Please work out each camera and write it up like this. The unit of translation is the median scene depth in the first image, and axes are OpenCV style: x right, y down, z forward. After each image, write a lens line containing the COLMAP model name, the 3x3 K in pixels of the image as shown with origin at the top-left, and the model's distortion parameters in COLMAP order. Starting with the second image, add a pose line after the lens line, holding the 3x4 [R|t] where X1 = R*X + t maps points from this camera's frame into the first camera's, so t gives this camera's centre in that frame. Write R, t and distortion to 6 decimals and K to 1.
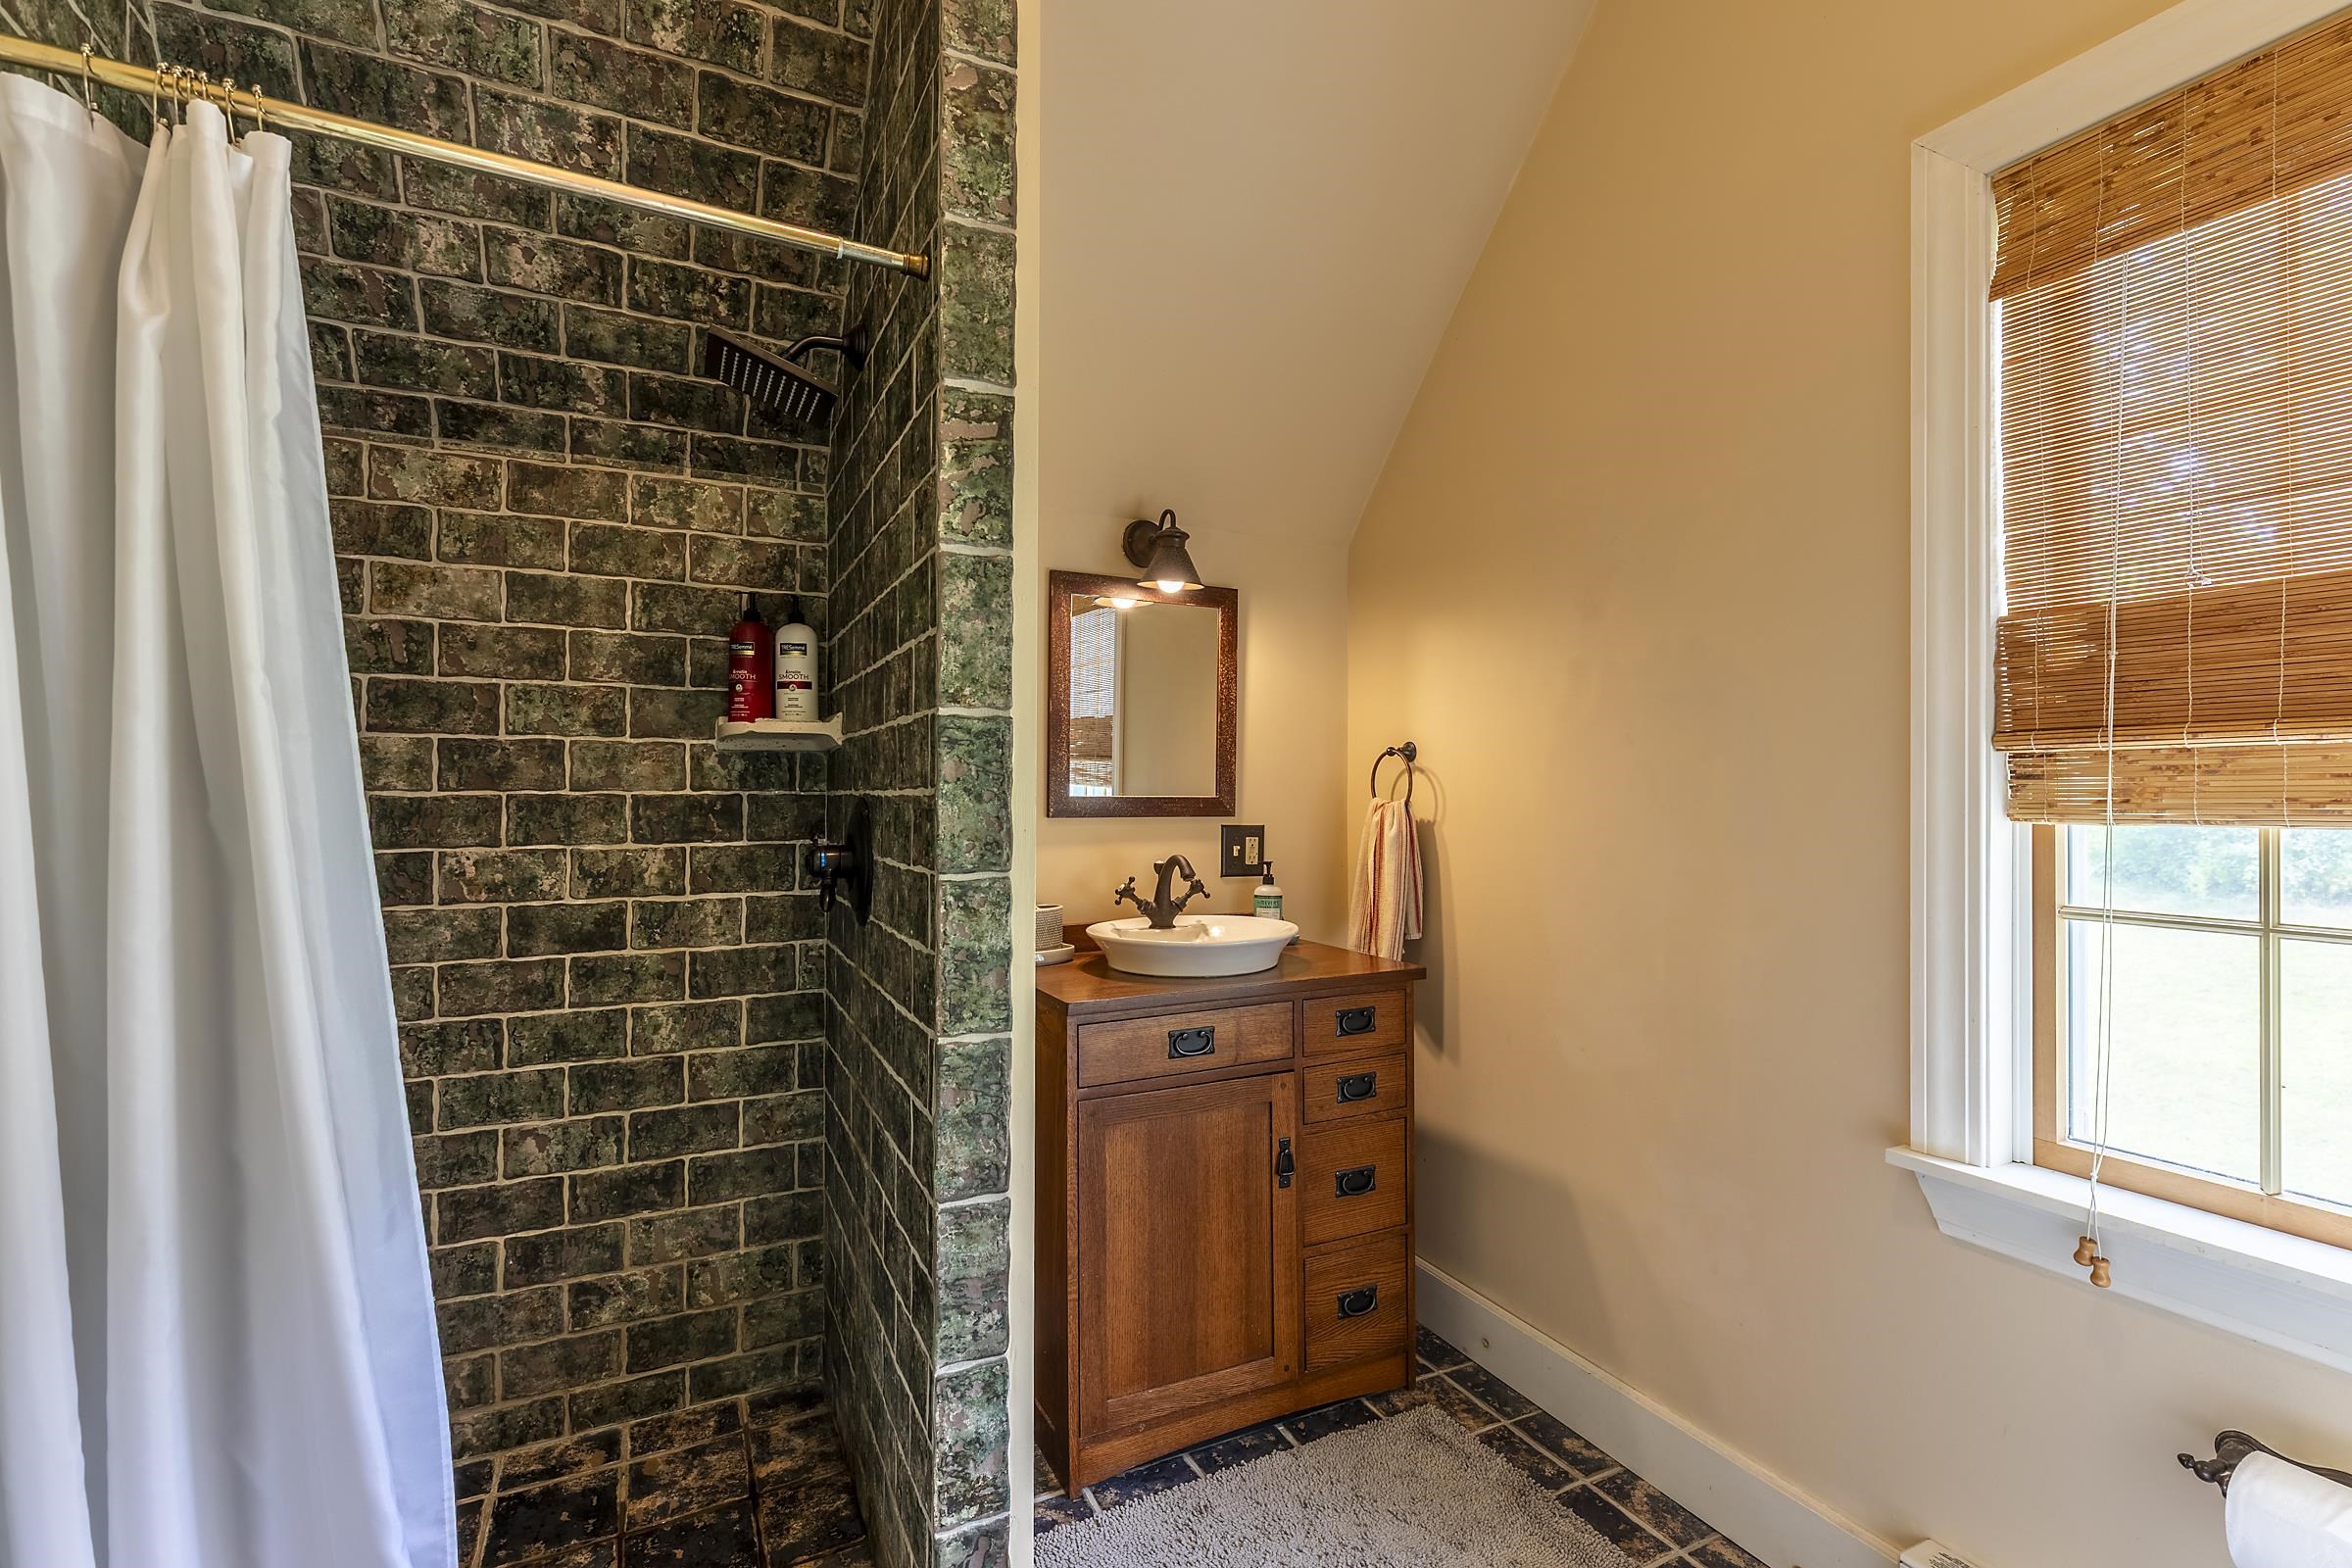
lens RADIAL K [[1085.7, 0, 1186.0], [0, 1085.7, 795.5], [0, 0, 1]] dist [0.004118, 0.000980]
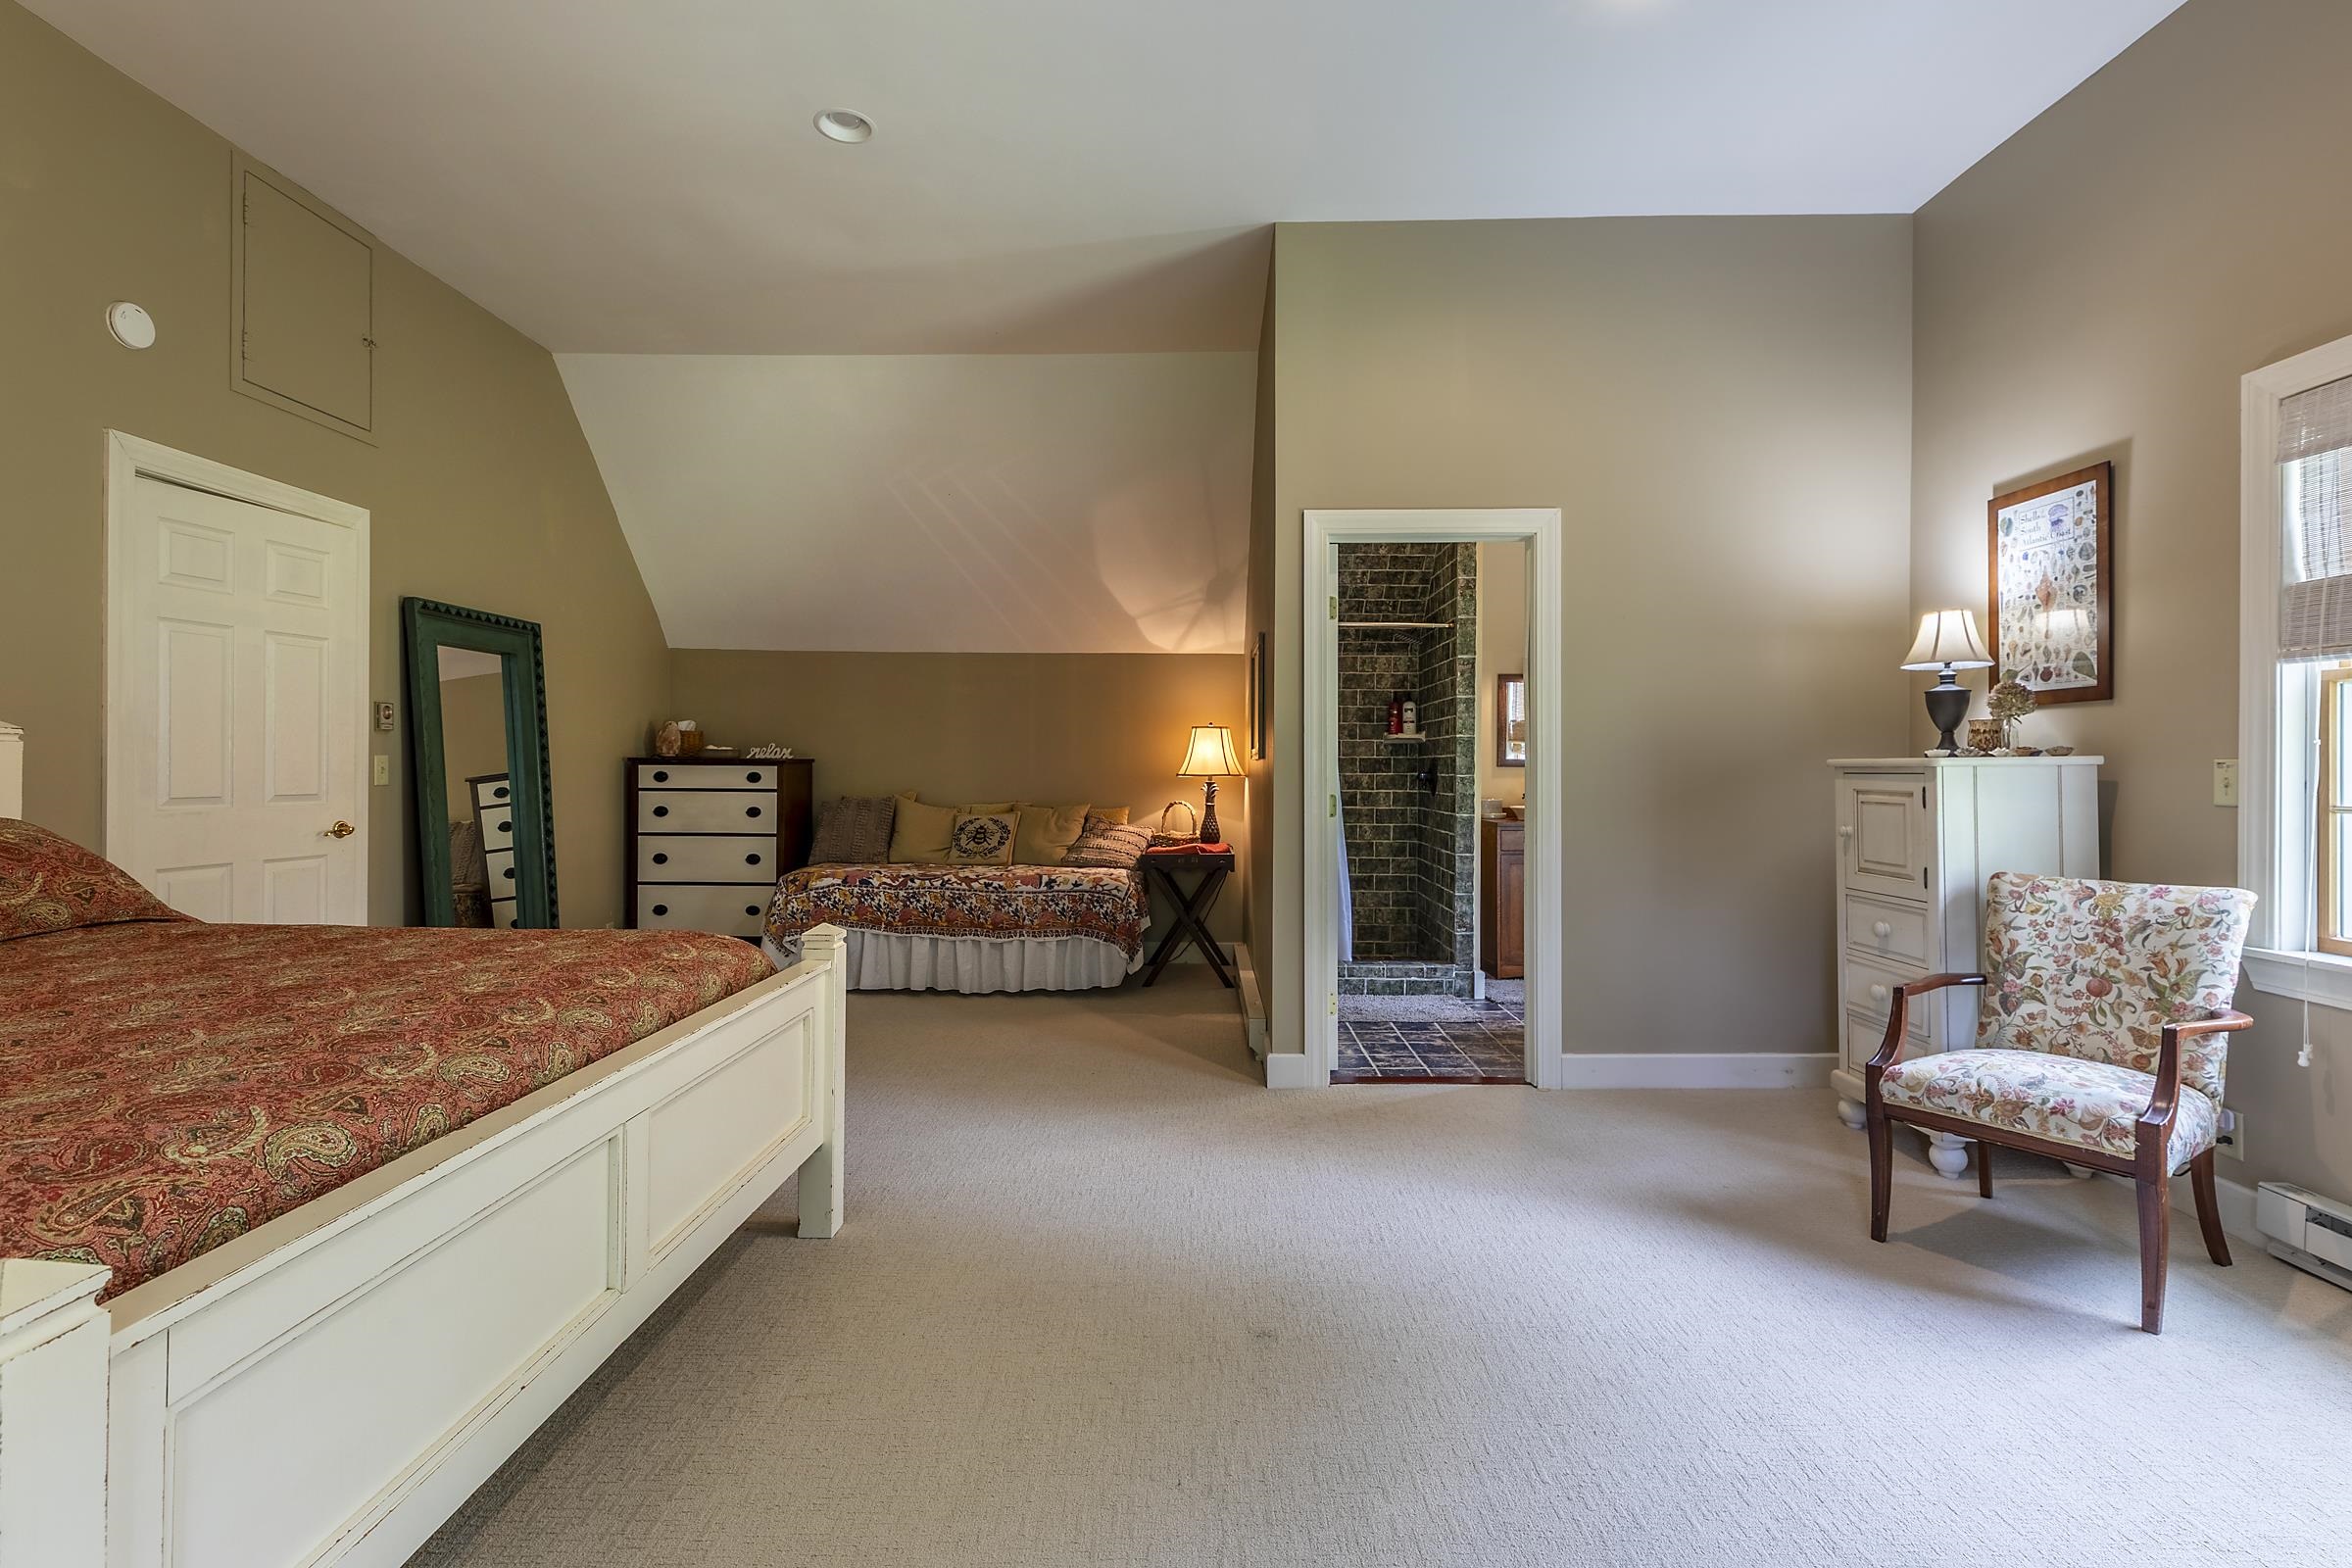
lens RADIAL K [[1085.7, 0, 1182.4], [0, 1085.7, 770.9], [0, 0, 1]] dist [0.004118, 0.000980]
pose [[0.891567, 0.002097, -0.452884, 0.472060], [-0.001173, 0.999997, 0.002321, 0.031282], [0.452888, -0.001538, 0.891566, -2.086398]]
